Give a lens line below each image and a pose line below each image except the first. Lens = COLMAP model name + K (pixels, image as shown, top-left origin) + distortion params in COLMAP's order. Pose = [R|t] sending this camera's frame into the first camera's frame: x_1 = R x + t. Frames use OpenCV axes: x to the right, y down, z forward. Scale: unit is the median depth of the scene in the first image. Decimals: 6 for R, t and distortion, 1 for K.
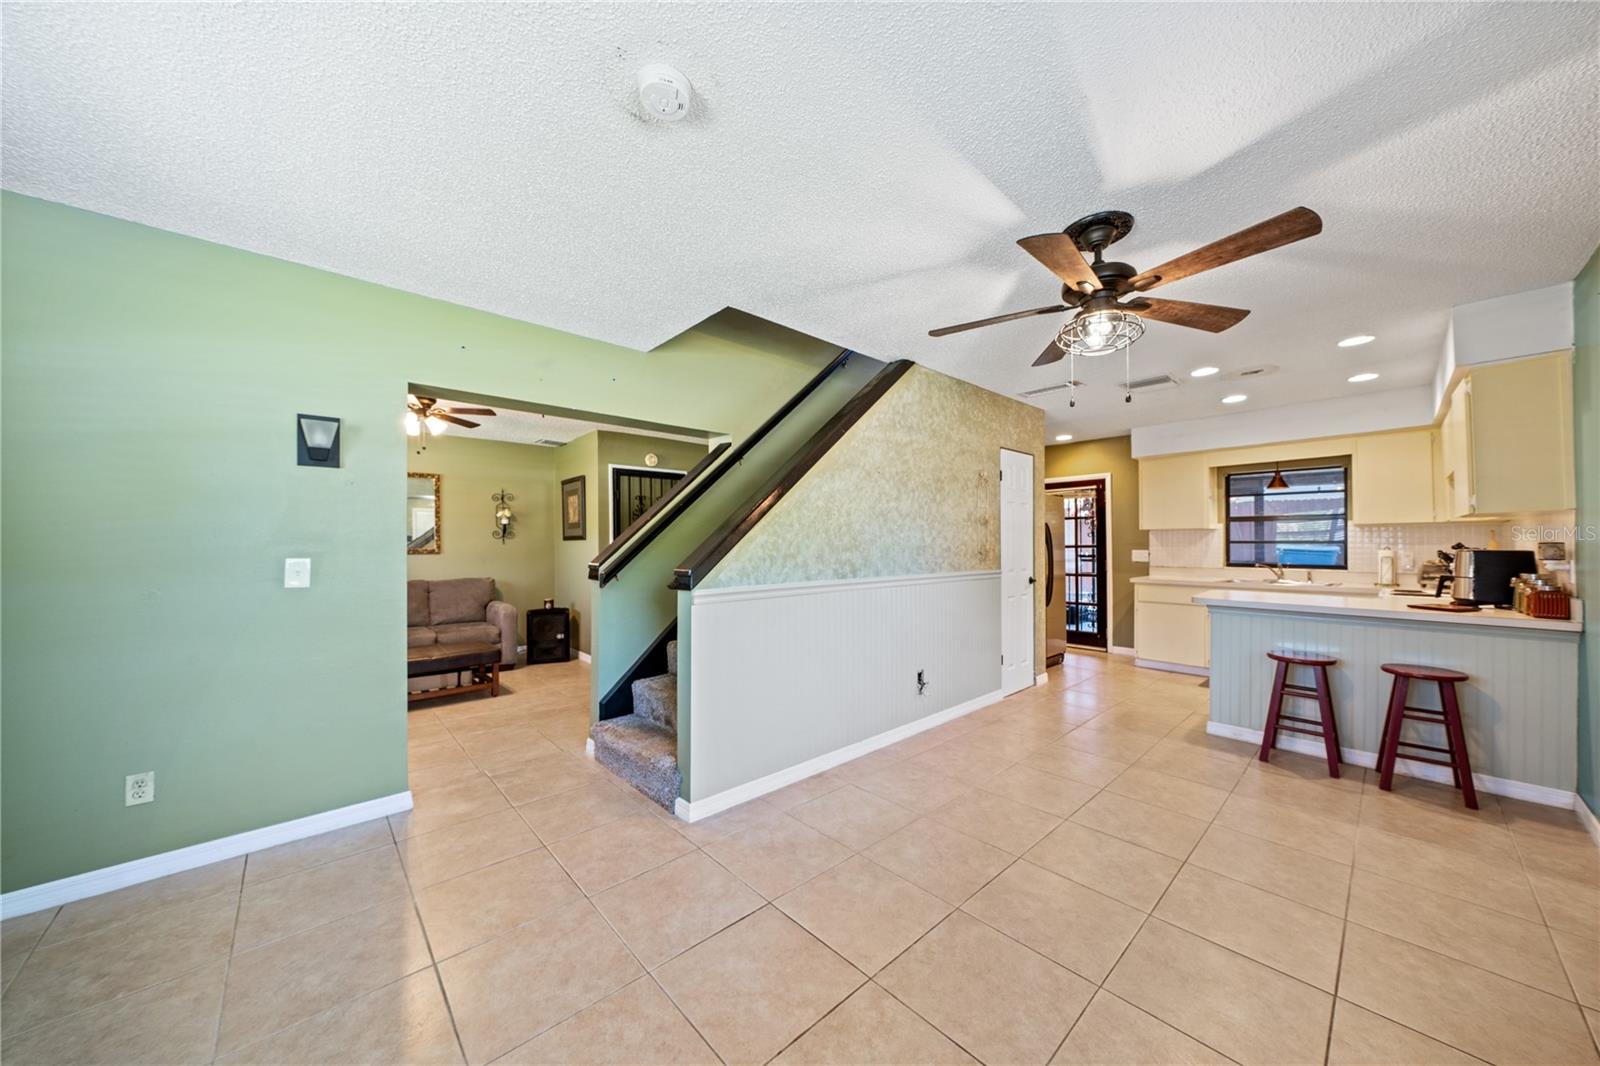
lens RADIAL K [[551.6, 0, 803.9], [0, 551.6, 543.0], [0, 0, 1]] dist [-0.001177, -0.000112]
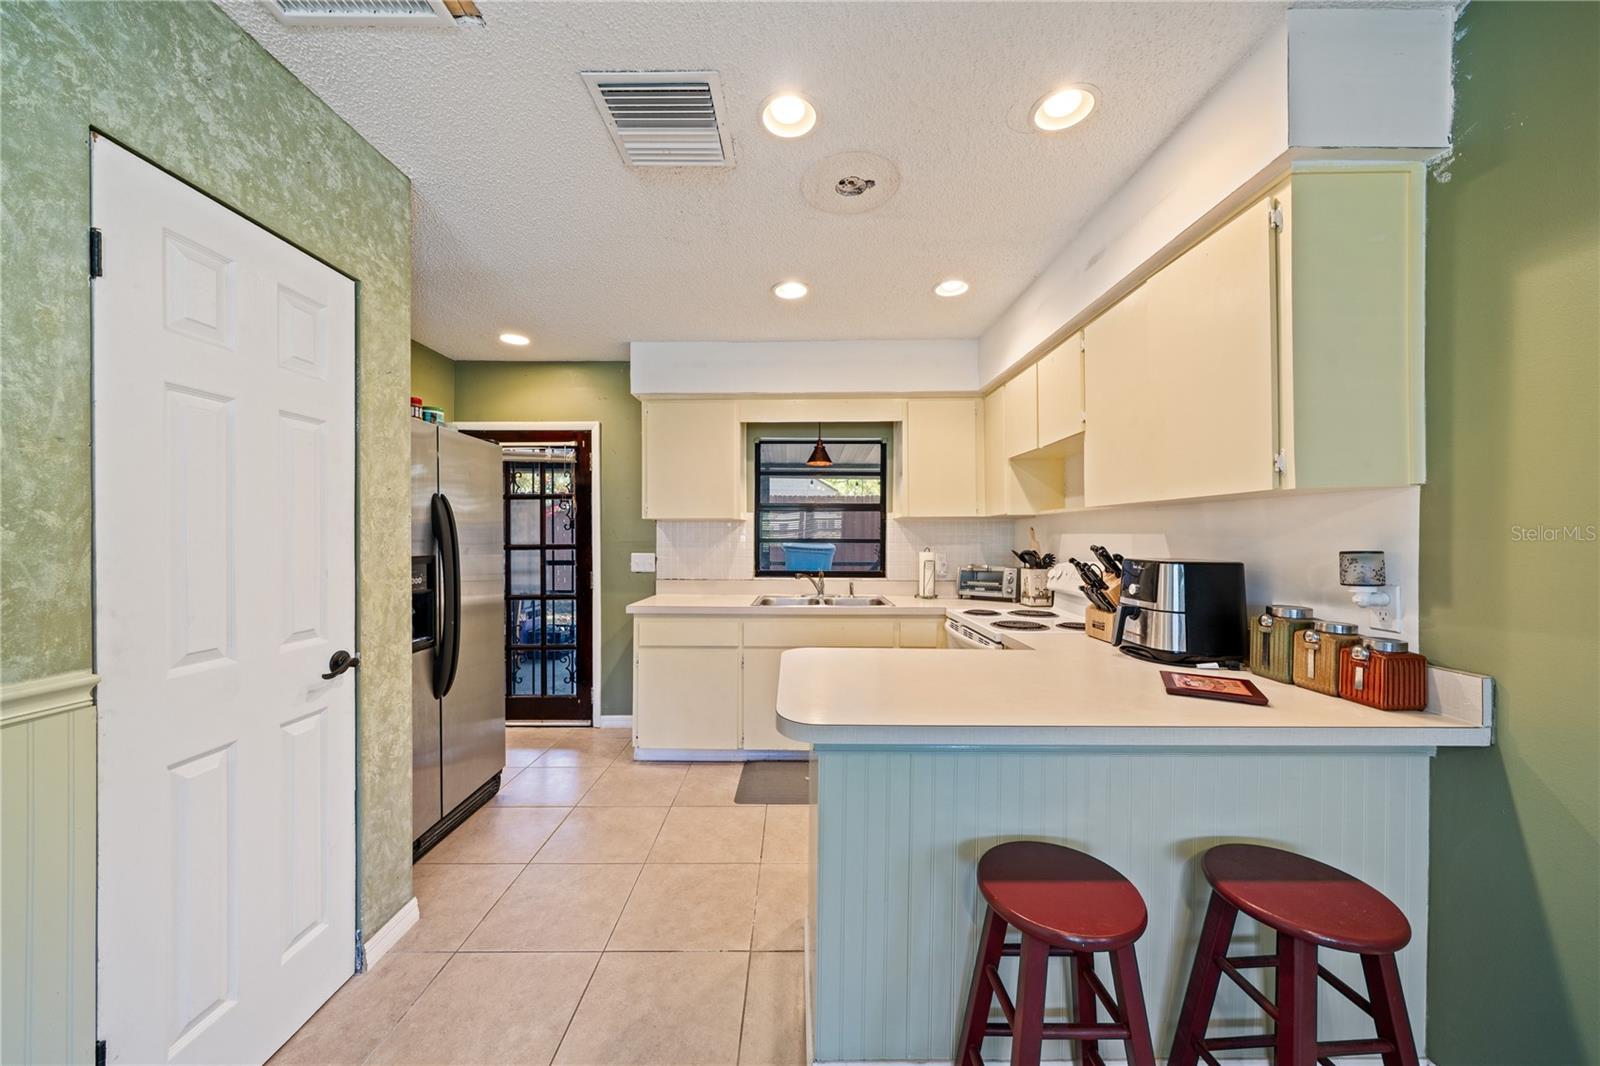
lens RADIAL K [[547.8, 0, 800.0], [0, 547.8, 533.0], [0, 0, 1]] dist [-0.000163, -0.000007]
pose [[0.679756, 0.008244, 0.733392, 0.305535], [-0.003998, 0.999964, -0.007534, -0.005411], [-0.733428, 0.002189, 0.679764, 0.497079]]
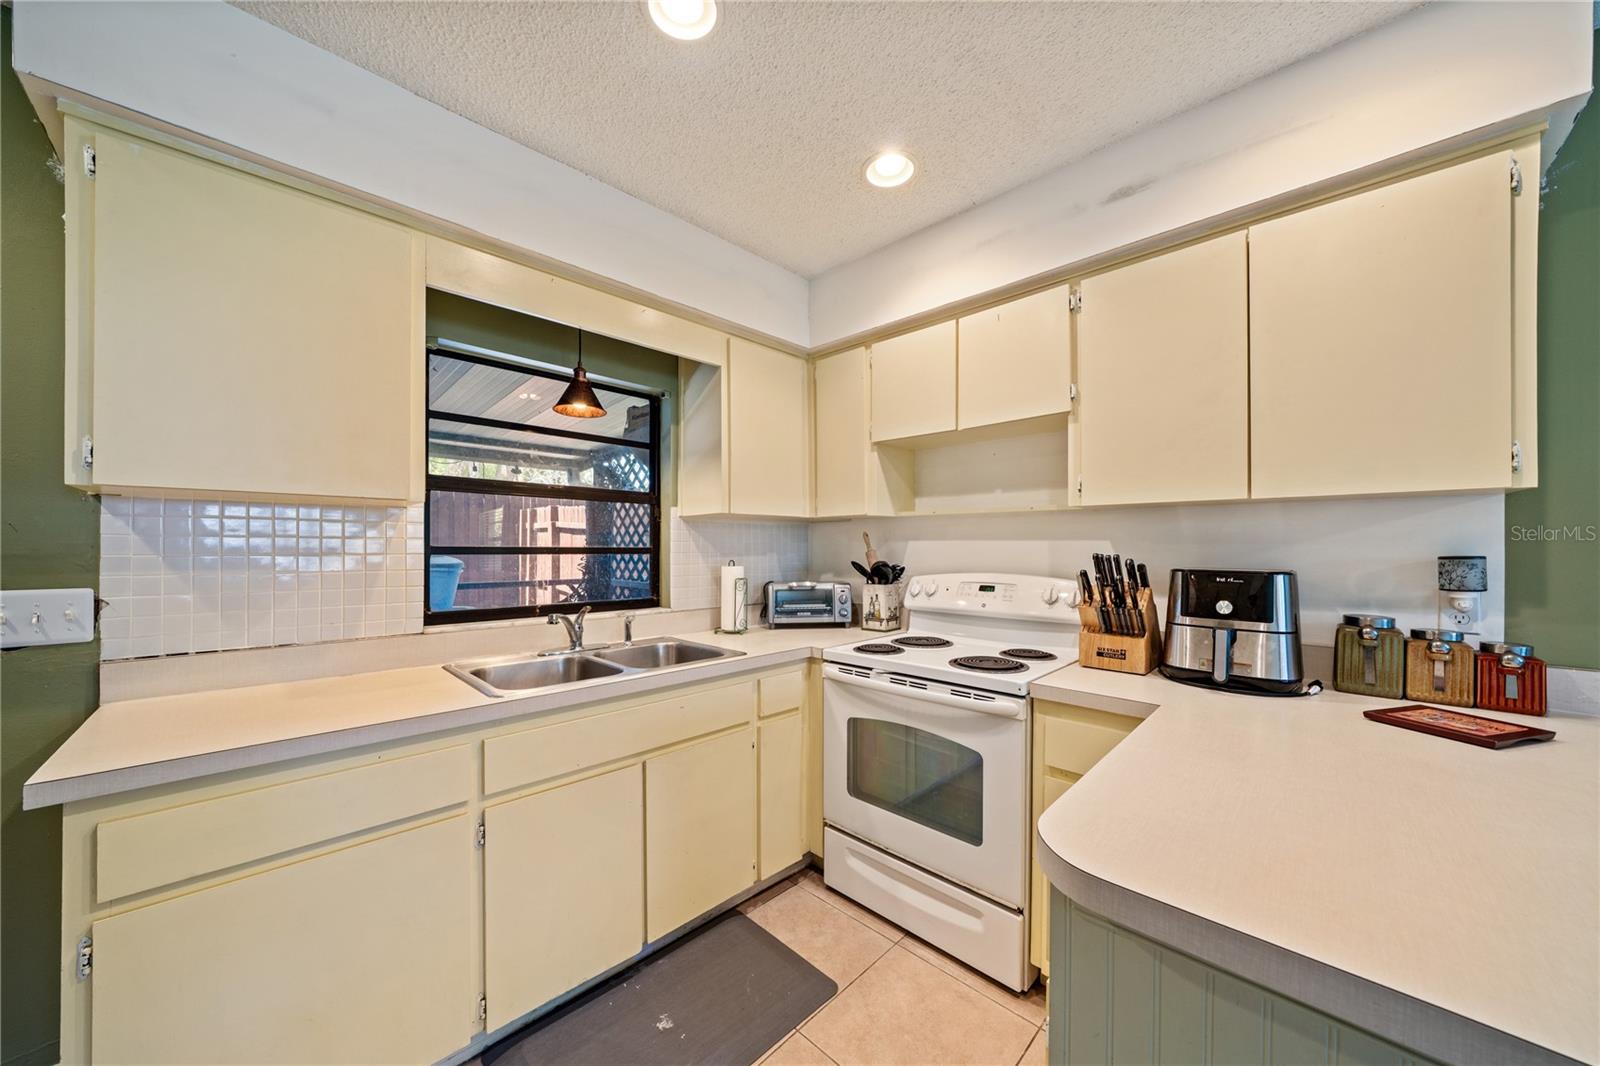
lens RADIAL K [[550.6, 0, 798.4], [0, 550.6, 546.9], [0, 0, 1]] dist [-0.002089, -0.000188]
pose [[-0.051201, 0.004469, 0.998678, 0.424696], [-0.003339, 0.999984, -0.004646, -0.002335], [-0.998683, -0.003573, -0.051185, 0.784814]]
